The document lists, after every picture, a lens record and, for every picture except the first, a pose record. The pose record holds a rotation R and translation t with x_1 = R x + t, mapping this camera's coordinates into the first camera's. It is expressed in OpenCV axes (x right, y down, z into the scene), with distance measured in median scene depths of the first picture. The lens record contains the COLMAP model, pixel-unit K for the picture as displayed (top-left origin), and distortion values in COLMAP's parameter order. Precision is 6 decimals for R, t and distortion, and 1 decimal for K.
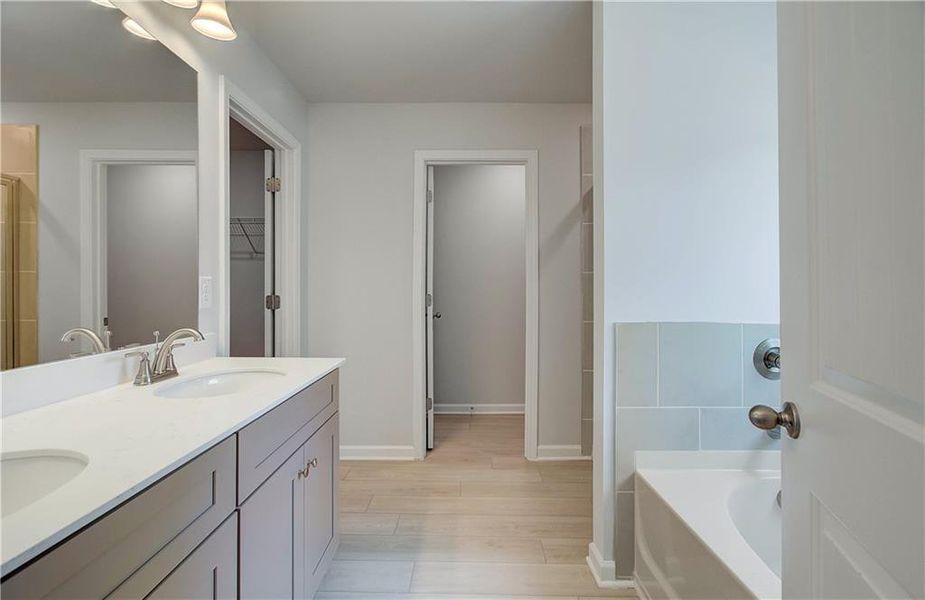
lens RADIAL K [[413.0, 0, 460.2], [0, 413.0, 290.5], [0, 0, 1]] dist [-0.000776, 0.000484]
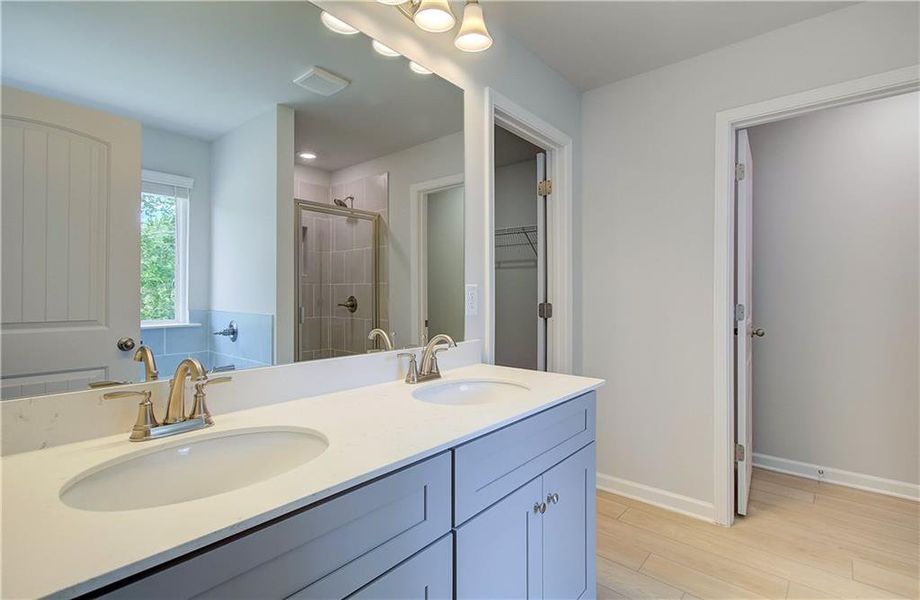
lens RADIAL K [[434.4, 0, 460.6], [0, 434.4, 295.6], [0, 0, 1]] dist [-0.002971, 0.000412]
pose [[0.768101, -0.001671, -0.640327, 0.048029], [-0.001740, 0.999987, -0.004697, -0.000955], [0.640327, 0.004722, 0.768088, 0.110534]]
